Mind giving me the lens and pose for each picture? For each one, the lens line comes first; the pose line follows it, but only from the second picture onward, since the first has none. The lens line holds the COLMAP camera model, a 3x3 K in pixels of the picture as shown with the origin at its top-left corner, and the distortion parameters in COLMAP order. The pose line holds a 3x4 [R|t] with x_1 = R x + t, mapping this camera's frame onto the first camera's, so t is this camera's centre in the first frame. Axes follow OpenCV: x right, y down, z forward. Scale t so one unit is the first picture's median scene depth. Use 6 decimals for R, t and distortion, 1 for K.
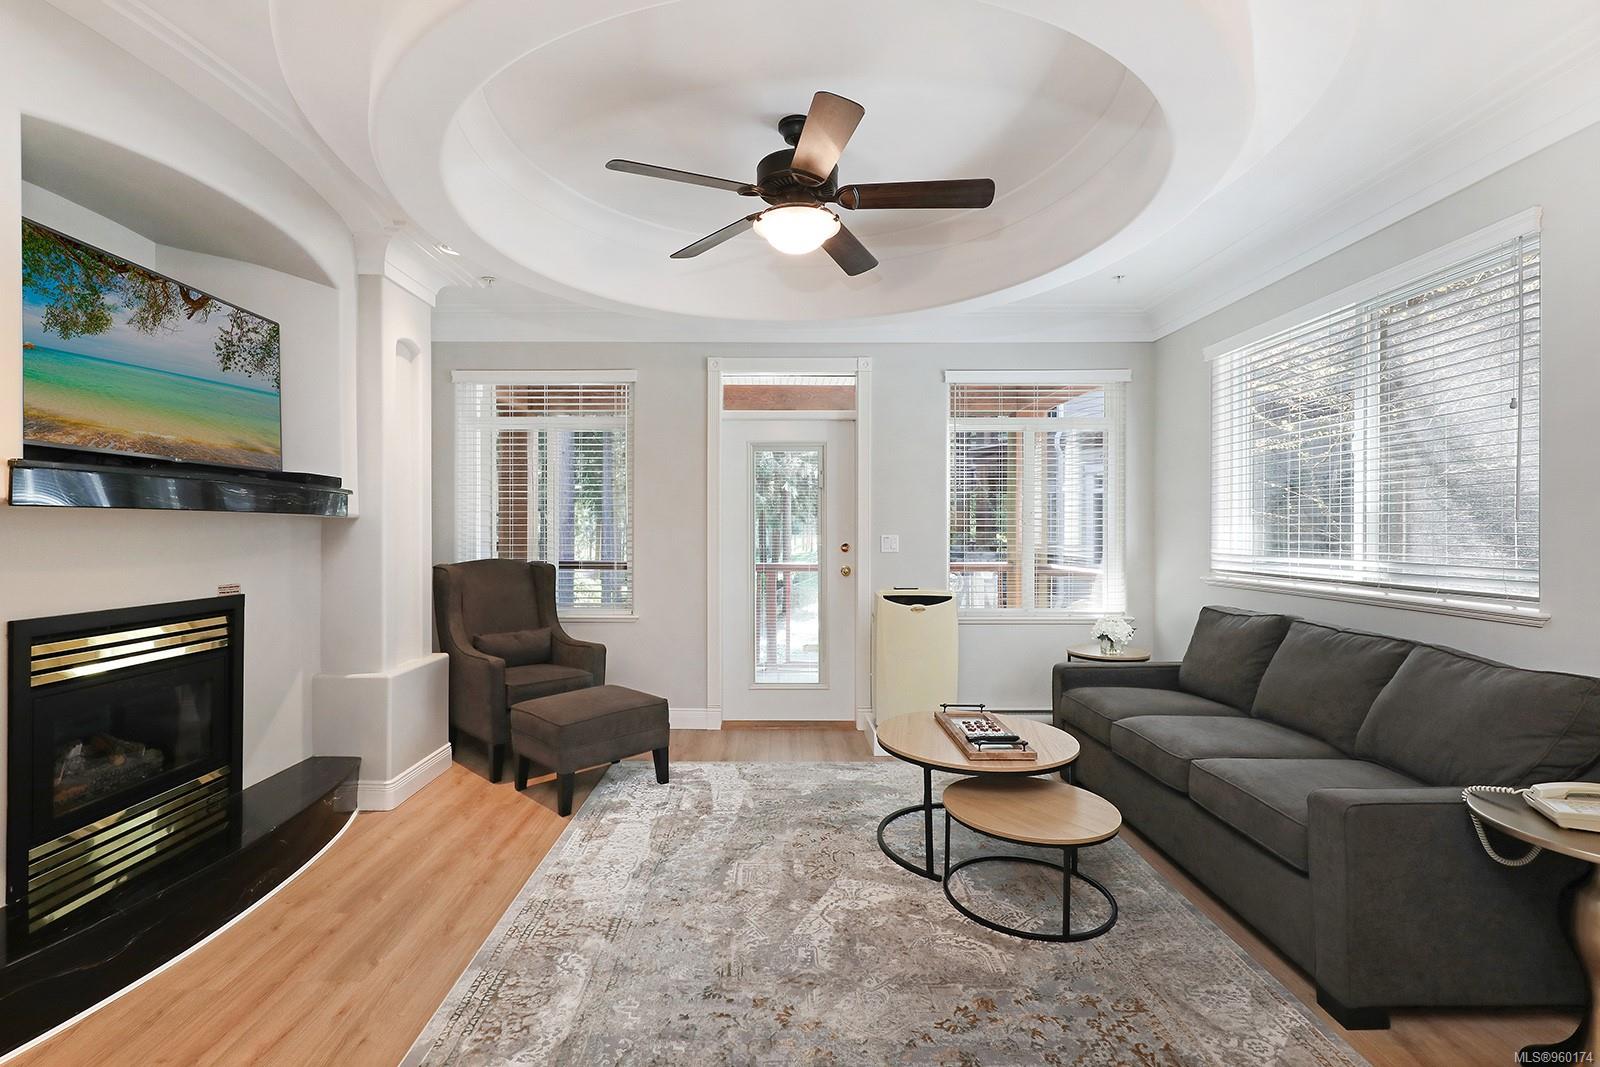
lens RADIAL K [[728.7, 0, 783.4], [0, 728.7, 534.4], [0, 0, 1]] dist [-0.003224, -0.000079]
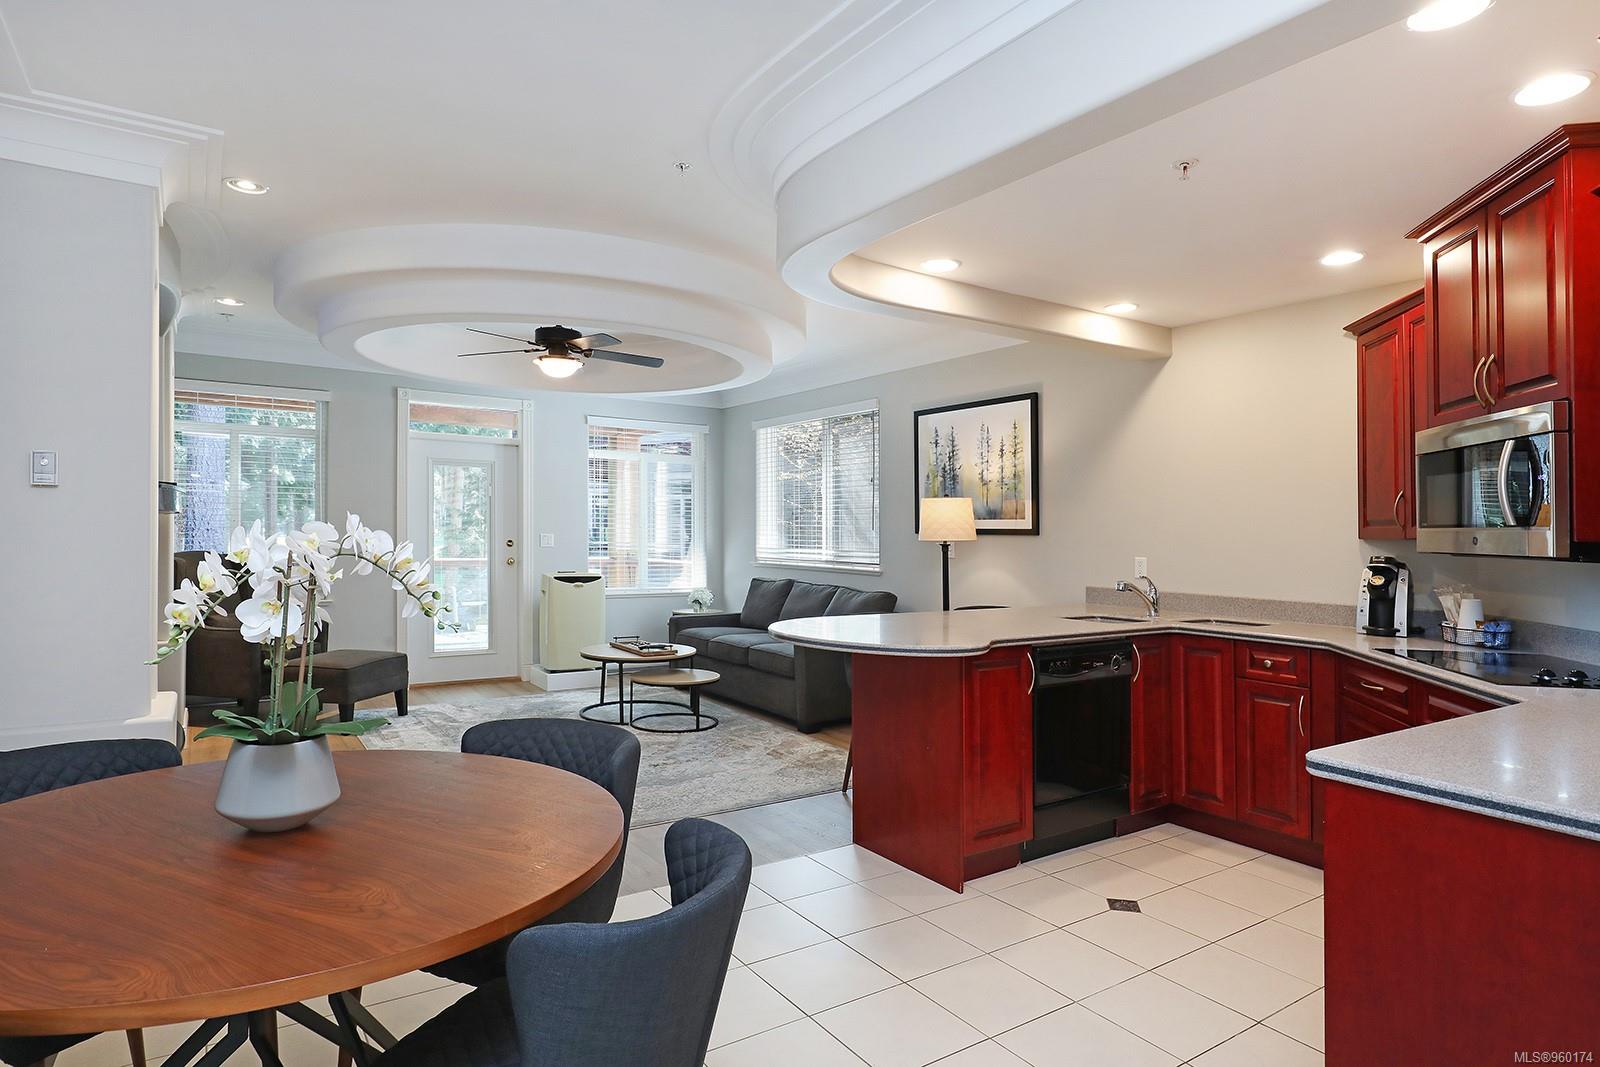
lens RADIAL K [[878.5, 0, 797.4], [0, 878.5, 510.6], [0, 0, 1]] dist [0.002061, 0.000127]
pose [[0.829998, 0.027762, 0.557074, -0.512840], [-0.011513, 0.999400, -0.032652, 0.007686], [-0.557647, 0.020688, 0.829820, -0.810785]]
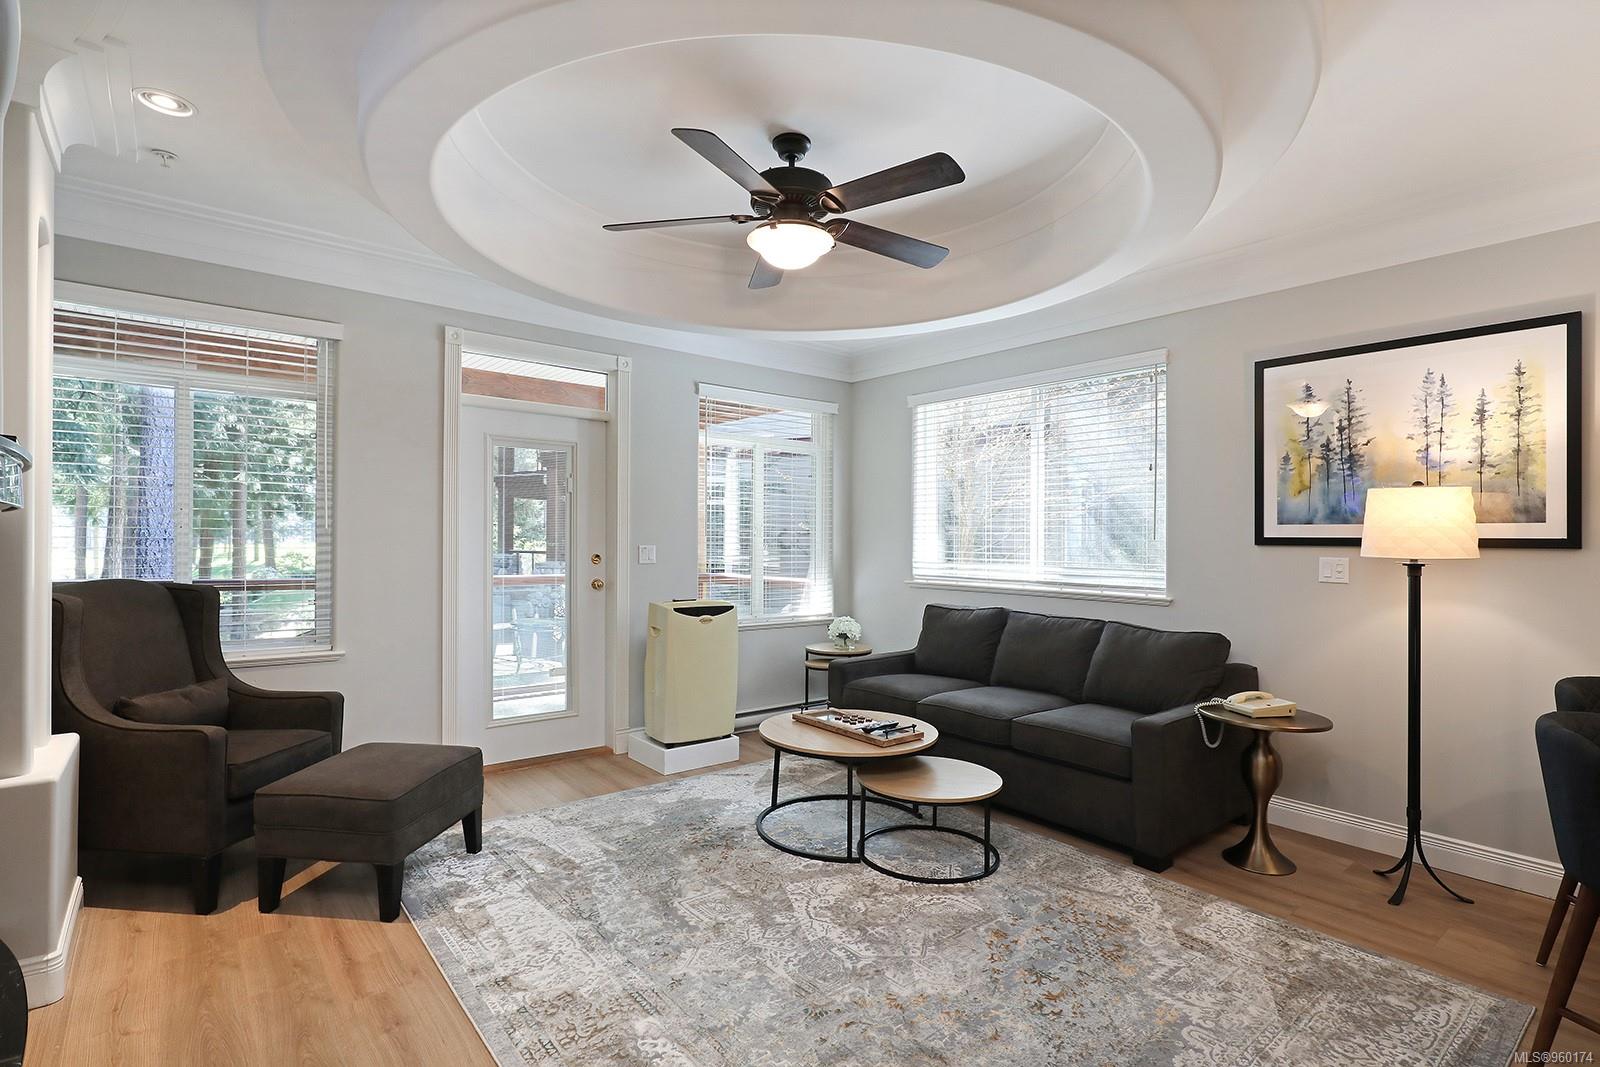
lens RADIAL K [[769.0, 0, 796.5], [0, 769.0, 535.4], [0, 0, 1]] dist [-0.001355, -0.000152]
pose [[0.778576, 0.012842, 0.627419, -0.459199], [-0.007593, 0.999910, -0.011044, -0.003552], [-0.627505, 0.003835, 0.778603, 0.118133]]
